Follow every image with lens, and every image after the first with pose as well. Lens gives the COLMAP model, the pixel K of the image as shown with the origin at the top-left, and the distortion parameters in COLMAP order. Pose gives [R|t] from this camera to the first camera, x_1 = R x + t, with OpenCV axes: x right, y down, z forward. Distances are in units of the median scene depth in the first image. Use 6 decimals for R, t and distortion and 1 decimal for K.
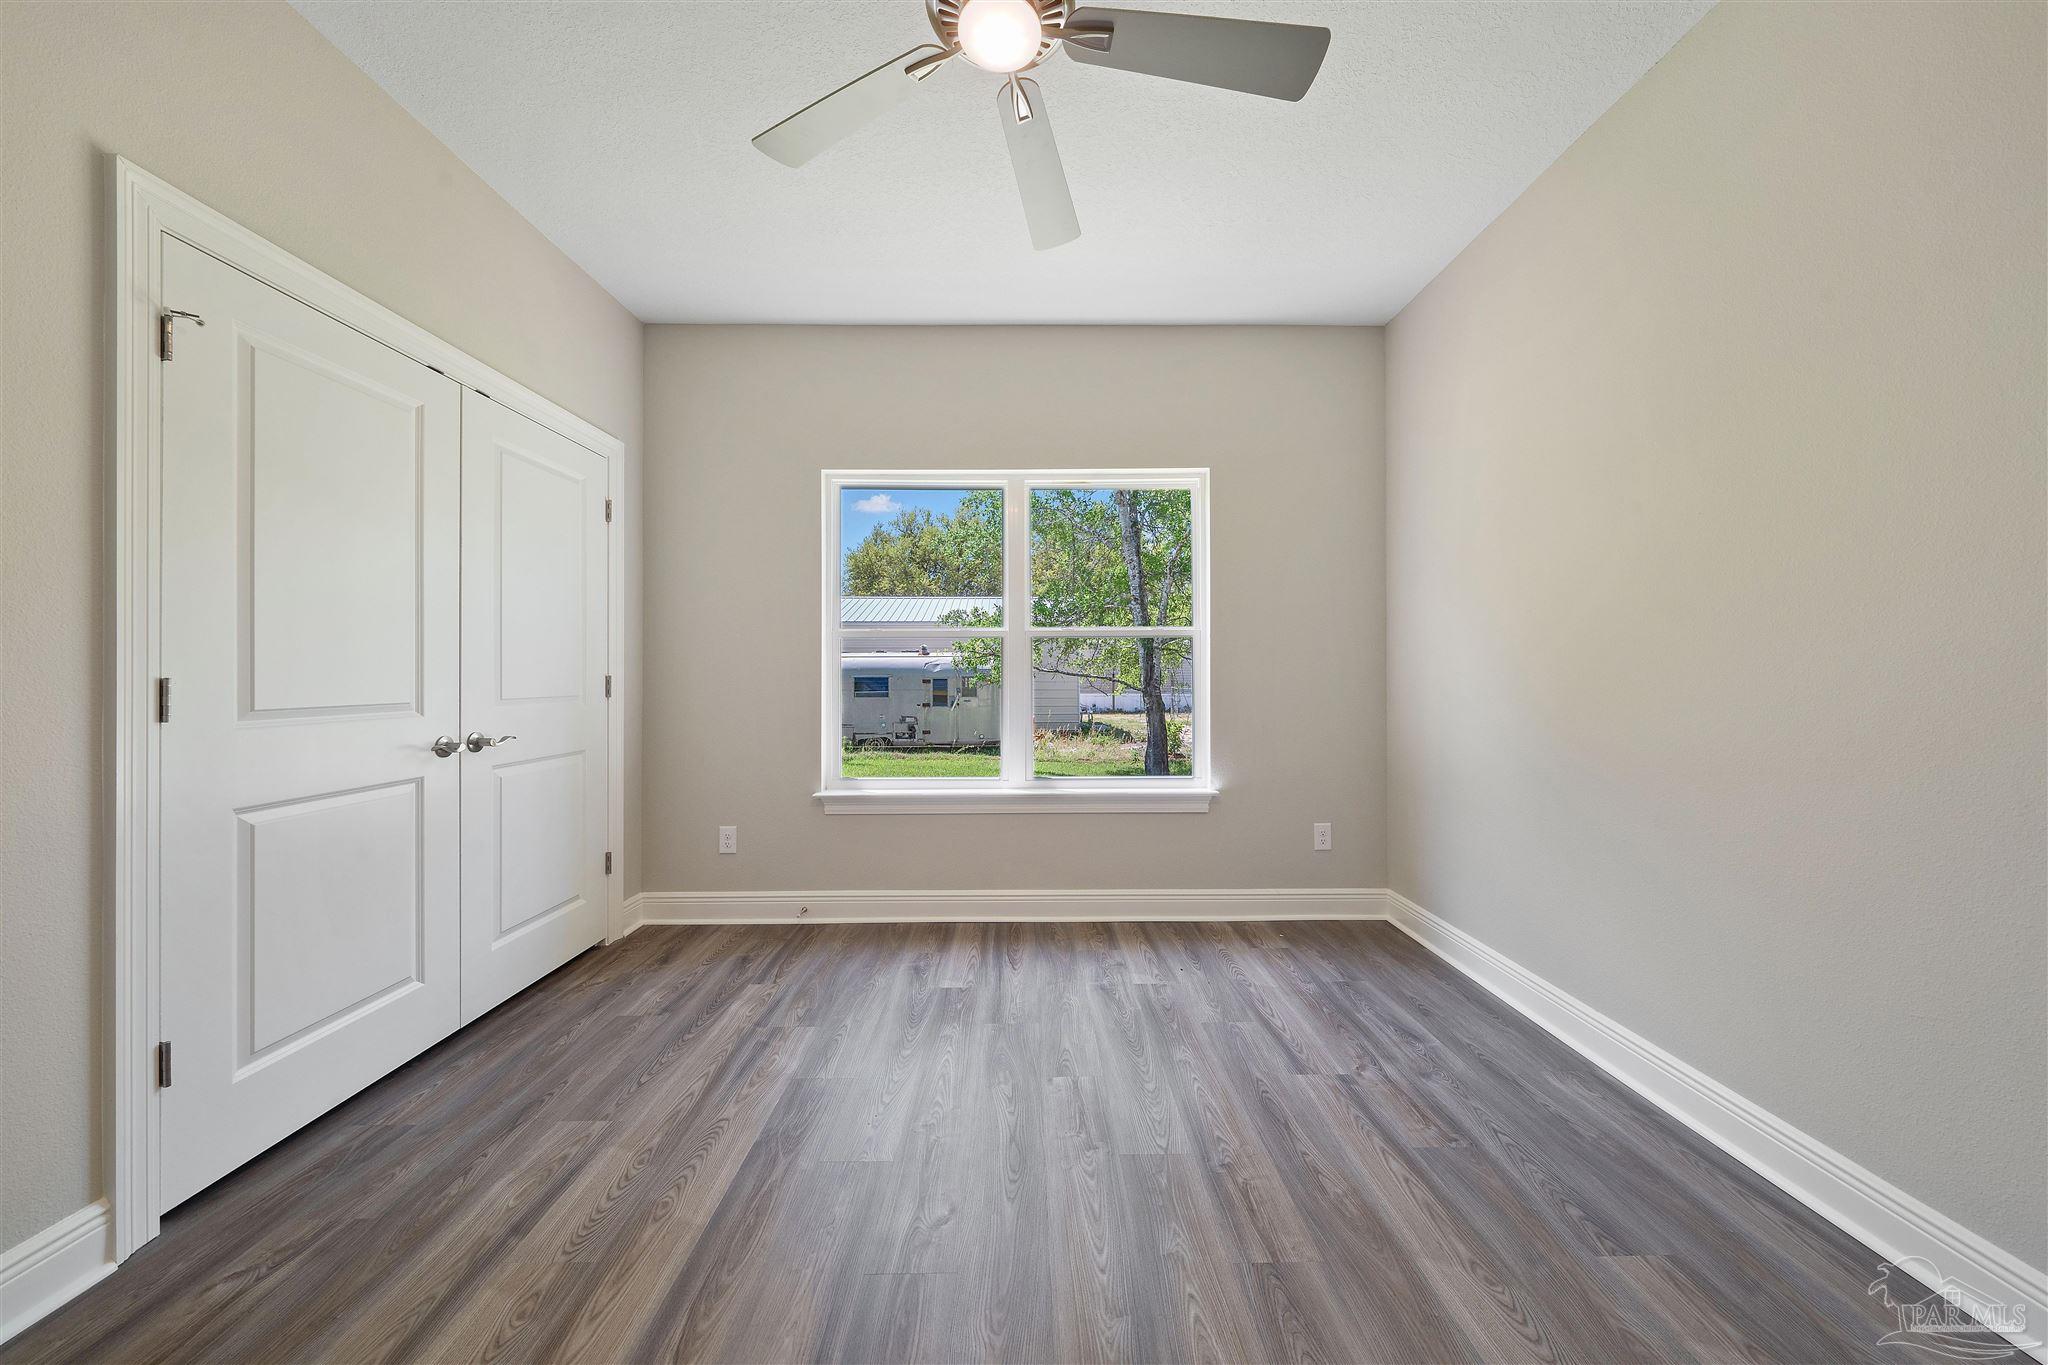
lens RADIAL K [[695.2, 0, 1031.9], [0, 695.2, 675.6], [0, 0, 1]] dist [-0.002378, -0.000267]
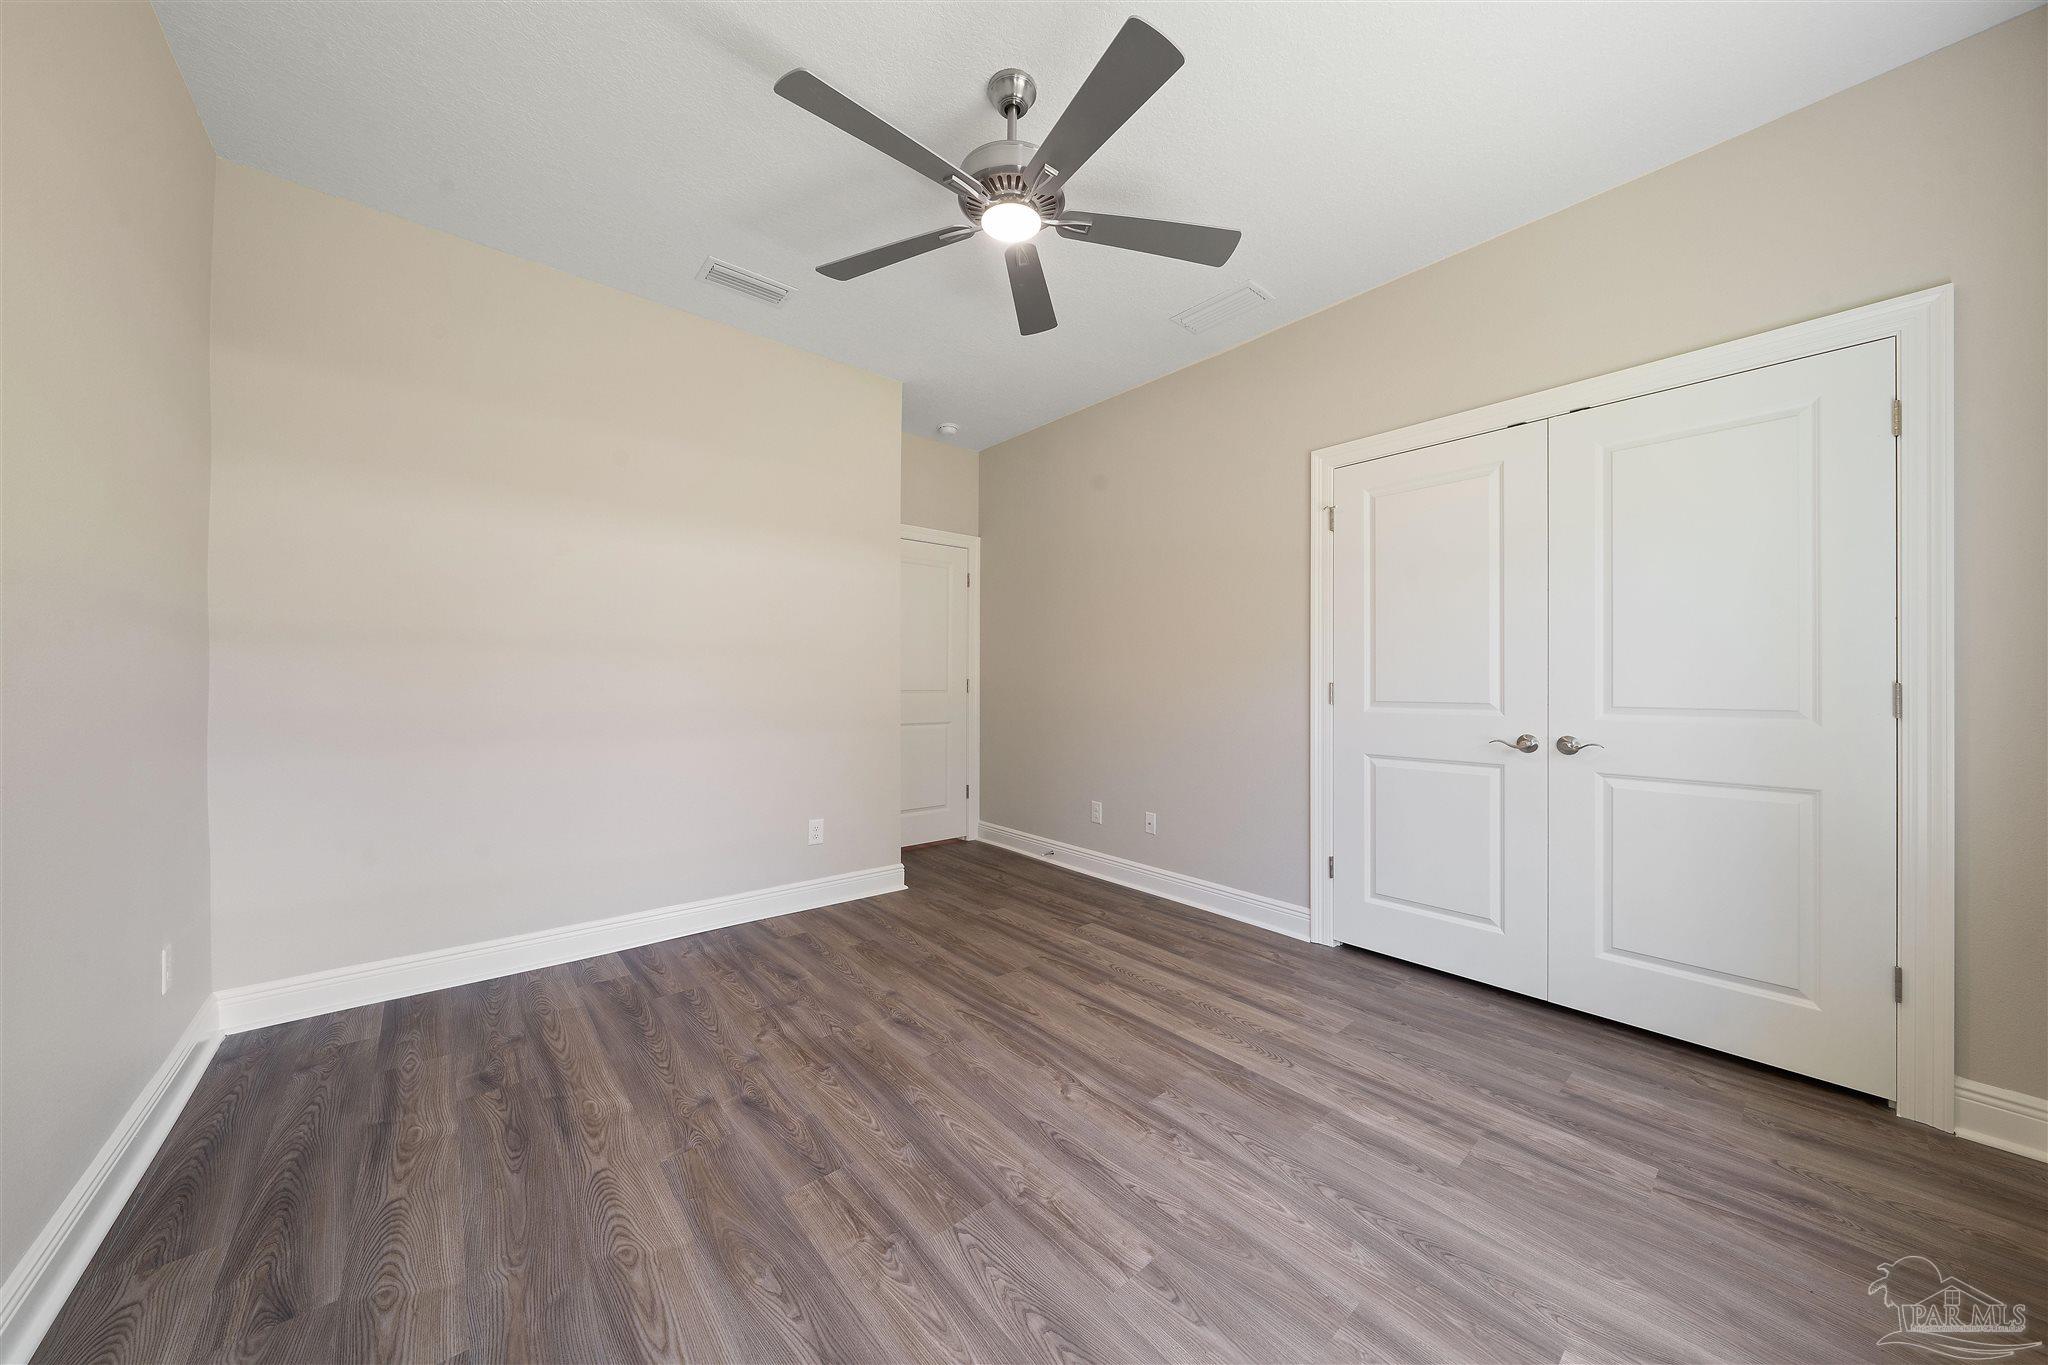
lens RADIAL K [[695.2, 0, 1033.8], [0, 695.2, 685.0], [0, 0, 1]] dist [-0.002378, -0.000267]
pose [[-0.761793, 0.002805, -0.647814, 0.636796], [-0.002806, 0.999967, 0.007630, -0.001918], [0.647814, 0.007630, -0.761760, 1.614604]]
